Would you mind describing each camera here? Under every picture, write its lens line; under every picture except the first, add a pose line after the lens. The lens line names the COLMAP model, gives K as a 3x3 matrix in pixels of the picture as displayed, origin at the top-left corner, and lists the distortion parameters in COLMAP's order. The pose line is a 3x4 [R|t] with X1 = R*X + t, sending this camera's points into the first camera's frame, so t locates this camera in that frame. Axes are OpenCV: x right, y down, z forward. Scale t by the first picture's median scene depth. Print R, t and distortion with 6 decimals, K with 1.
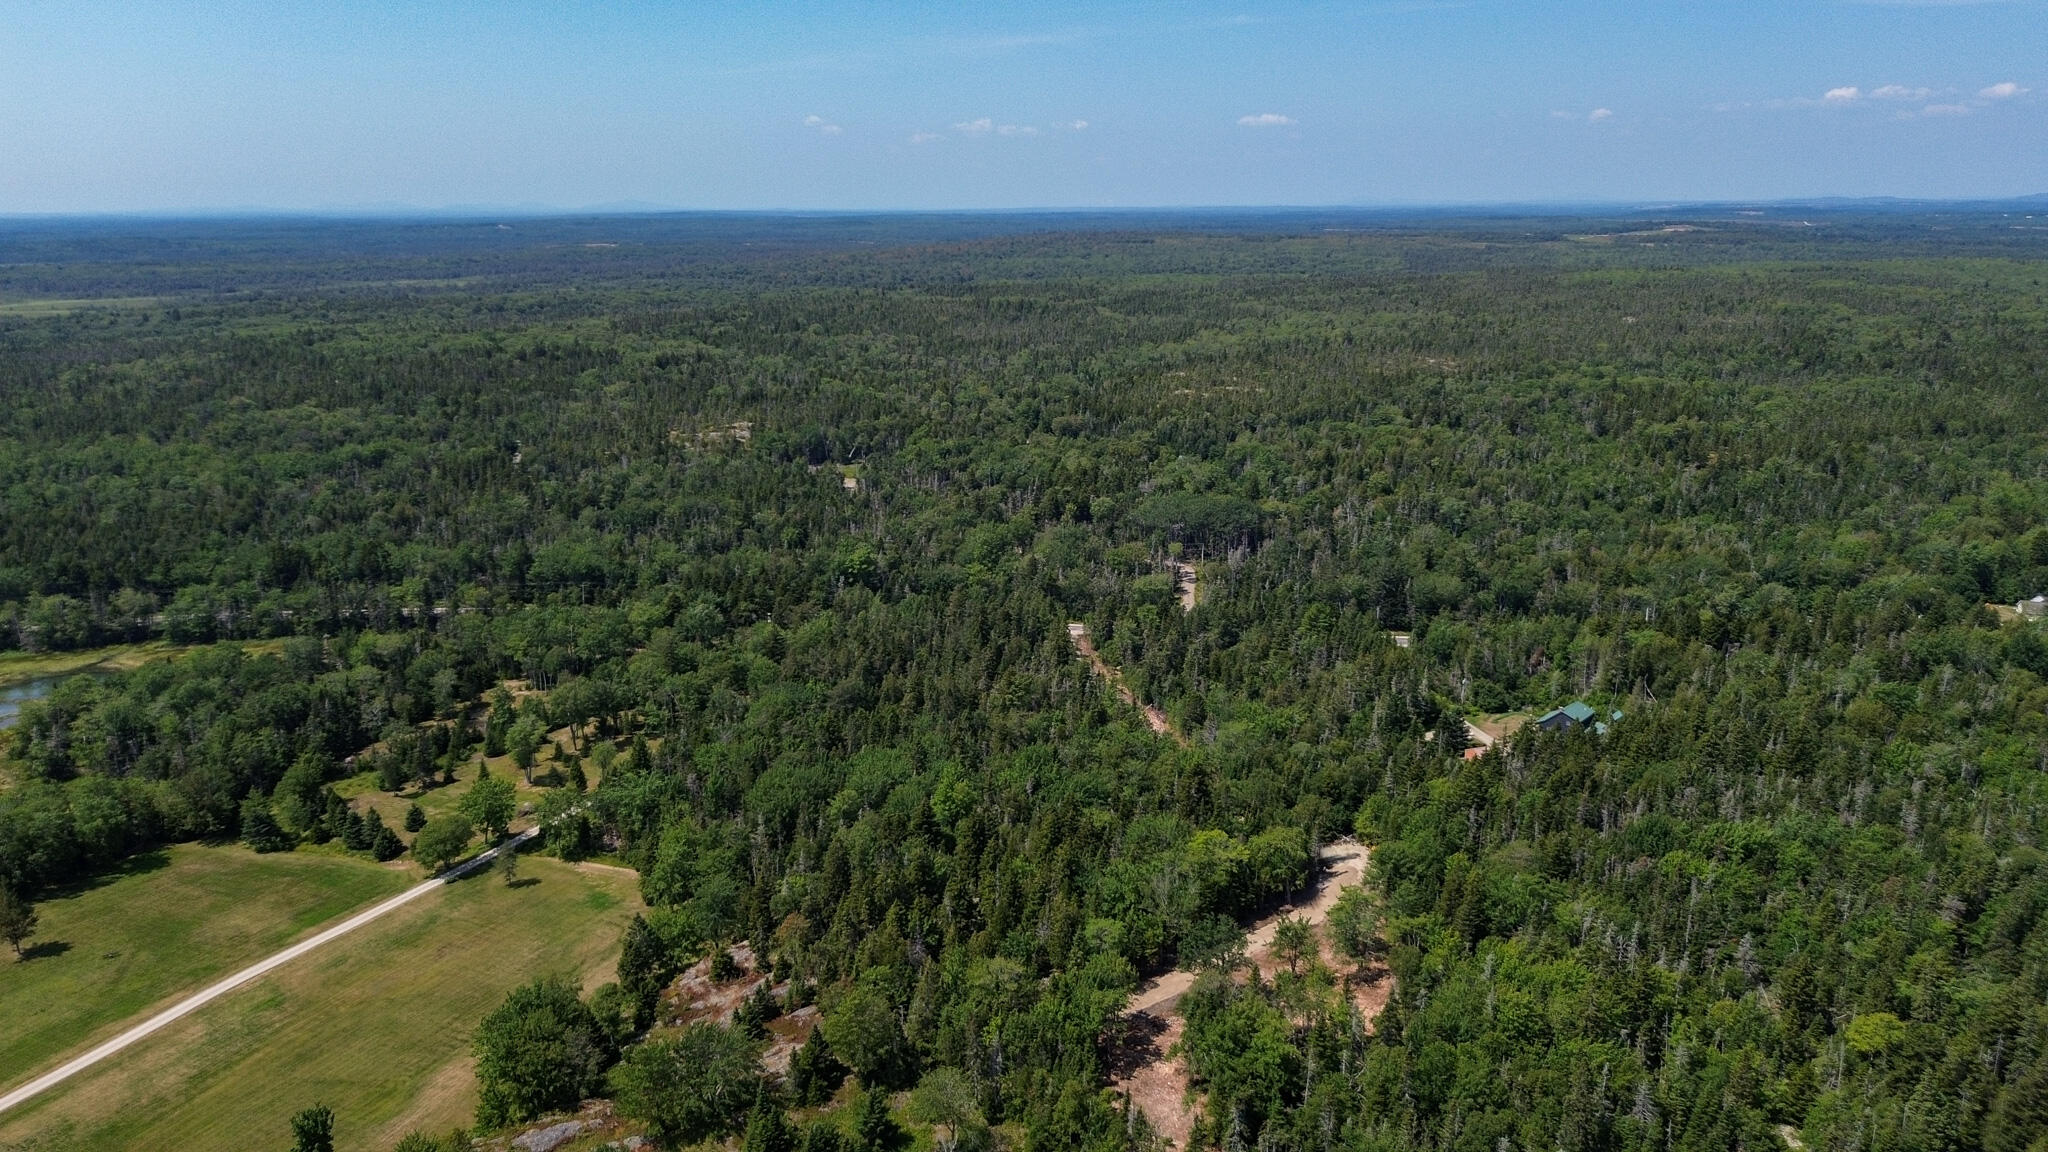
lens RADIAL K [[1449.8, 0, 1027.1], [0, 1449.8, 569.0], [0, 0, 1]] dist [0.073662, -0.077051]
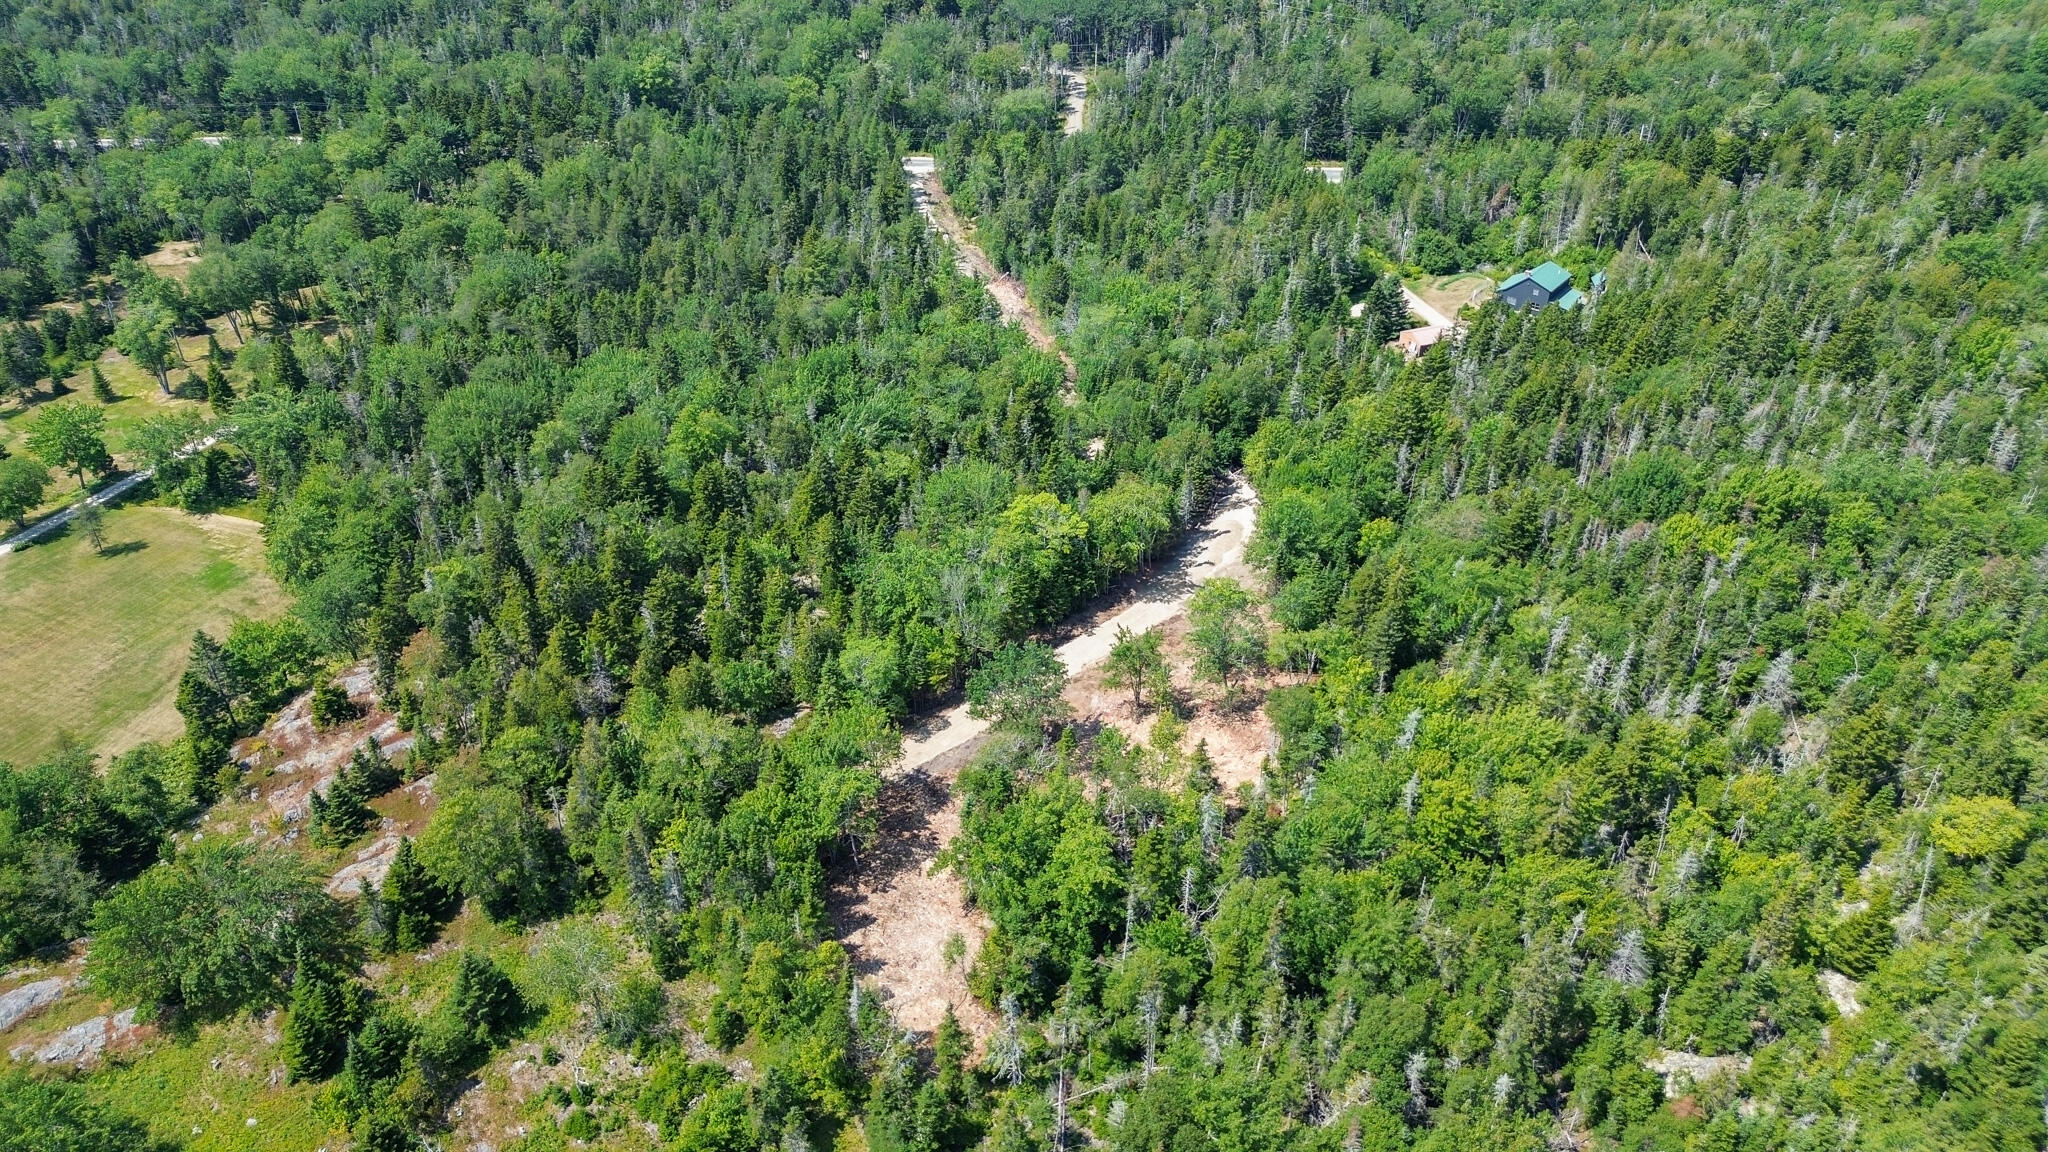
lens RADIAL K [[1449.8, 0, 1027.1], [0, 1449.8, 569.0], [0, 0, 1]] dist [0.073662, -0.077051]
pose [[0.998839, -0.024812, 0.041280, 0.074070], [0.010093, 0.945892, 0.324325, -0.010280], [-0.047094, -0.323531, 0.945045, 0.262021]]
